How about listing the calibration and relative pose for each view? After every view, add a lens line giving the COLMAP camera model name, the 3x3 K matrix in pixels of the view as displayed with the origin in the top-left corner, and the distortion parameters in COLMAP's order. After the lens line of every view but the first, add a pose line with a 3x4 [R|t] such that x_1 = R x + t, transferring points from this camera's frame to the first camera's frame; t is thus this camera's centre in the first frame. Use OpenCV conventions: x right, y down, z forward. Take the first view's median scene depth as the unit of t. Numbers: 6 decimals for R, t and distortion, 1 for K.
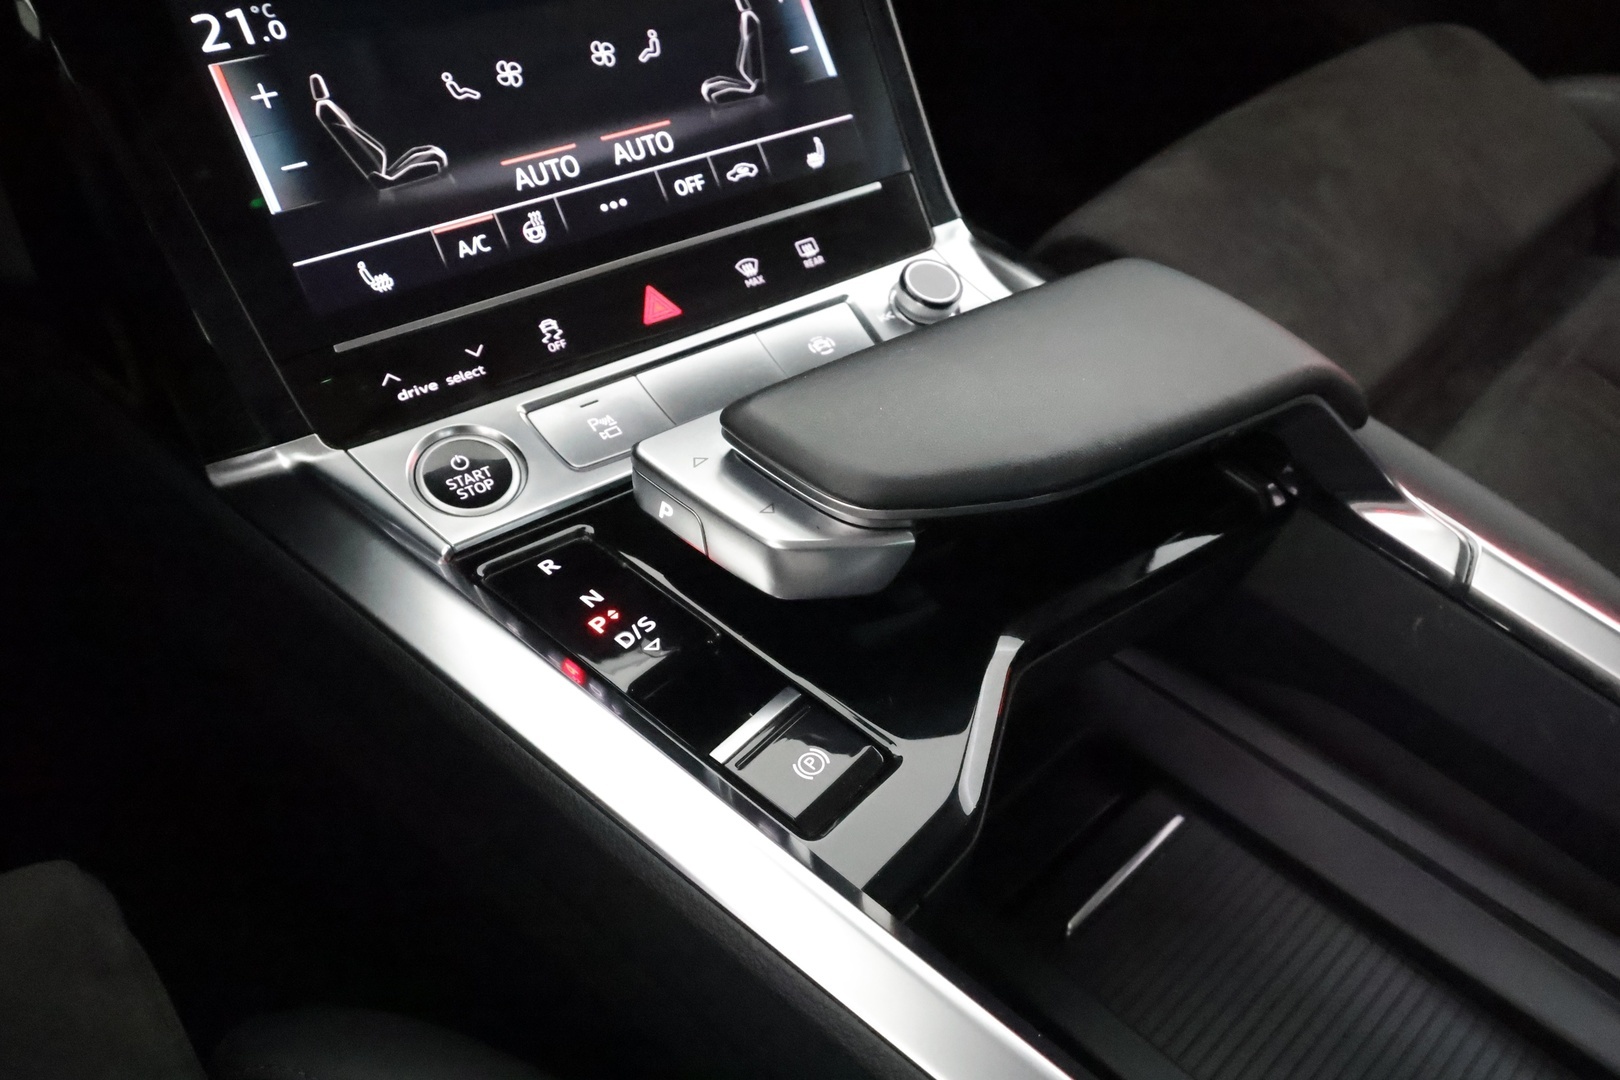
lens RADIAL K [[1286.9, 0, 818.3], [0, 1286.9, 545.0], [0, 0, 1]] dist [-0.000817, -0.005620]
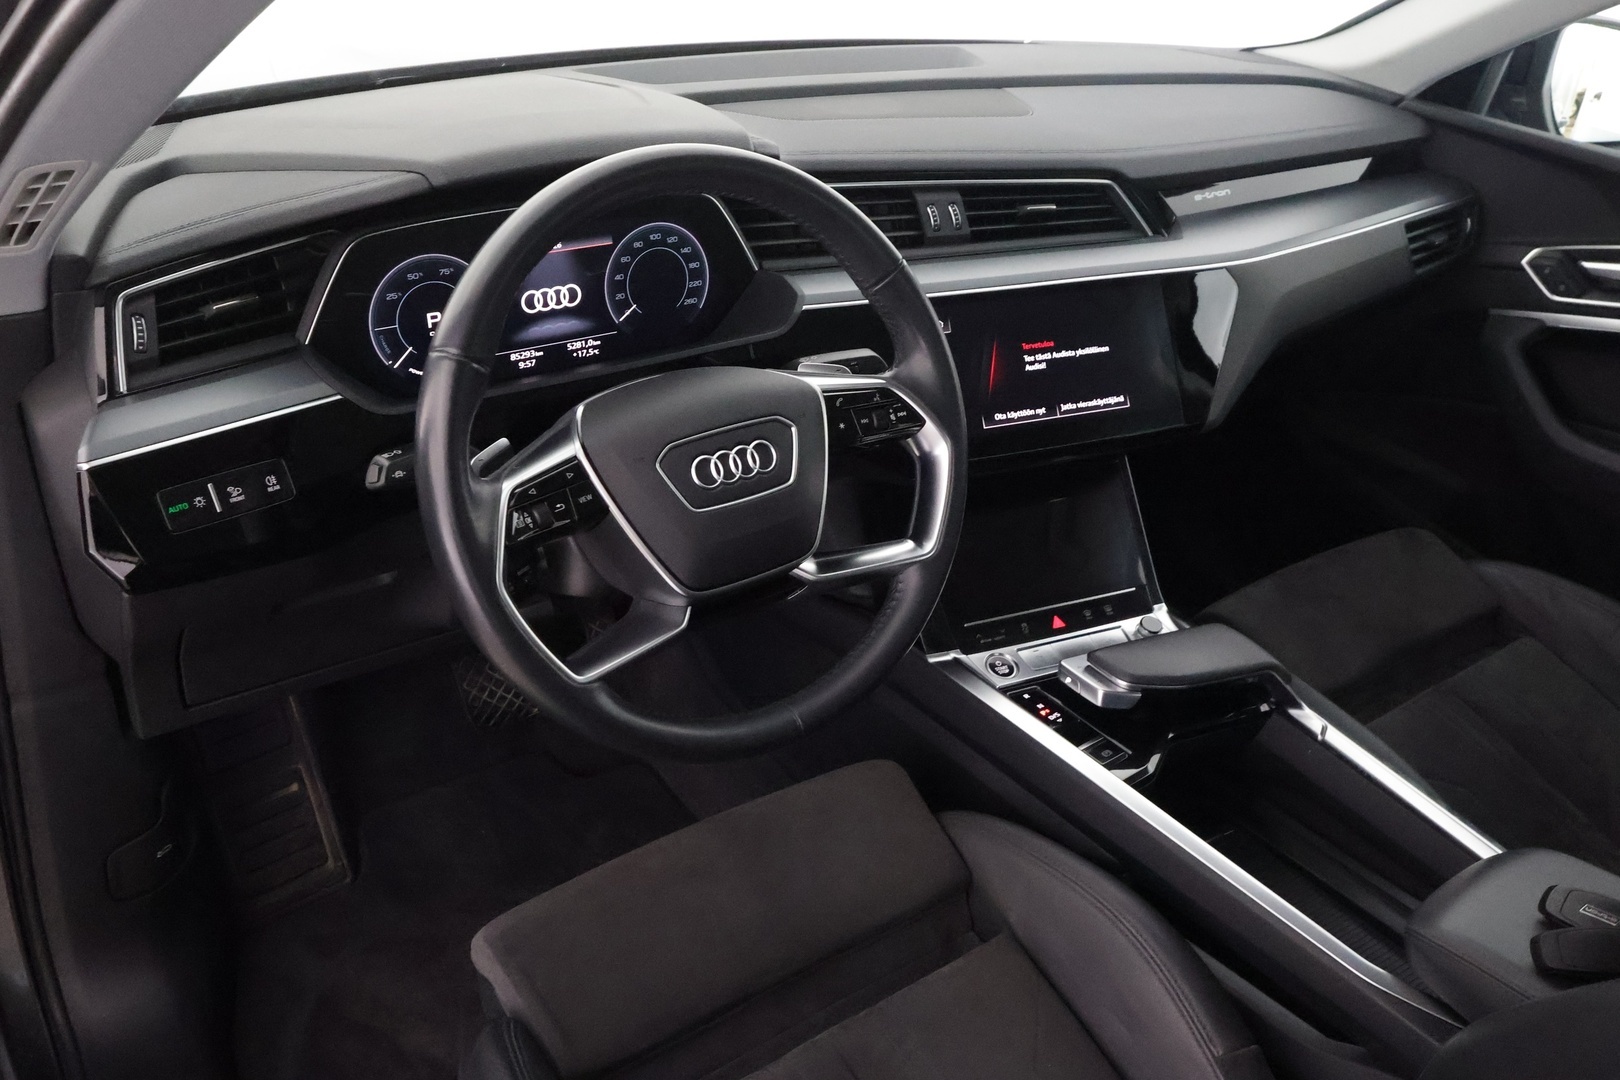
lens RADIAL K [[1286.9, 0, 818.3], [0, 1286.9, 545.0], [0, 0, 1]] dist [-0.000817, -0.005620]
pose [[0.980403, 0.091089, -0.174680, -0.176021], [-0.131321, 0.963130, -0.234809, 0.449231], [0.146851, 0.253146, 0.956217, -2.148814]]
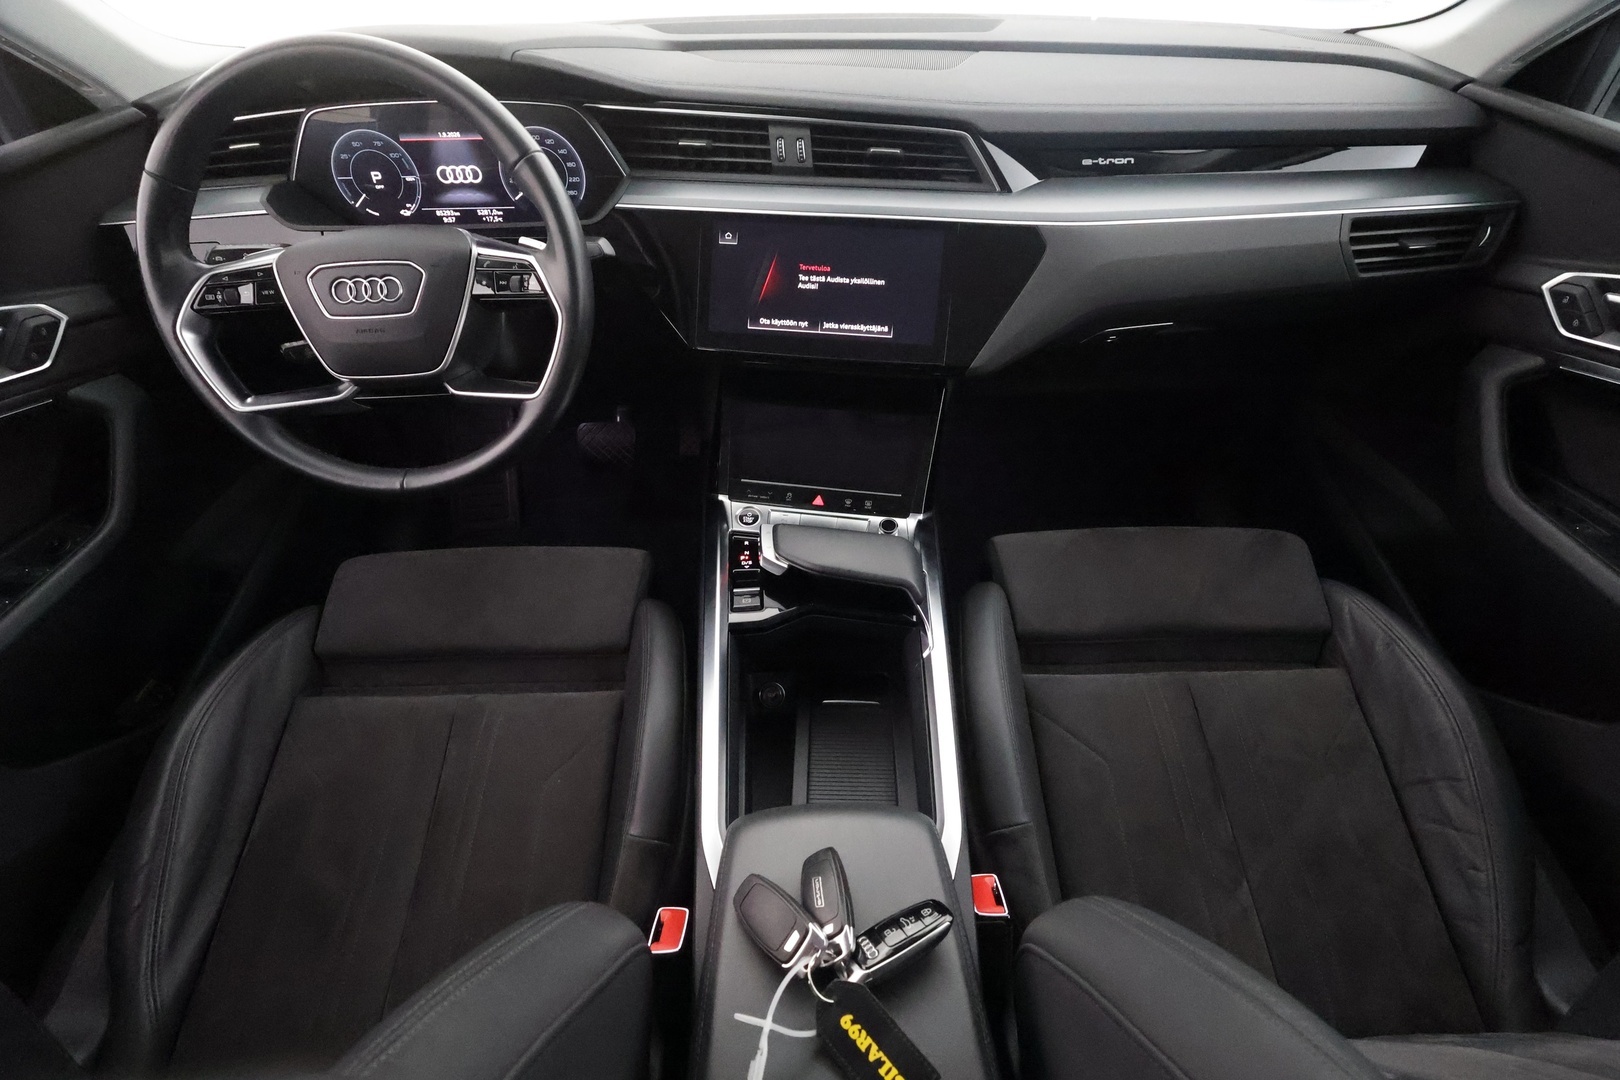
lens RADIAL K [[762.5, 0, 816.1], [0, 762.5, 550.0], [0, 0, 1]] dist [-0.000441, -0.000763]
pose [[0.698195, 0.414614, -0.583626, 1.346084], [-0.452676, 0.887245, 0.088769, -0.273026], [0.554625, 0.202215, 0.807156, -0.861043]]
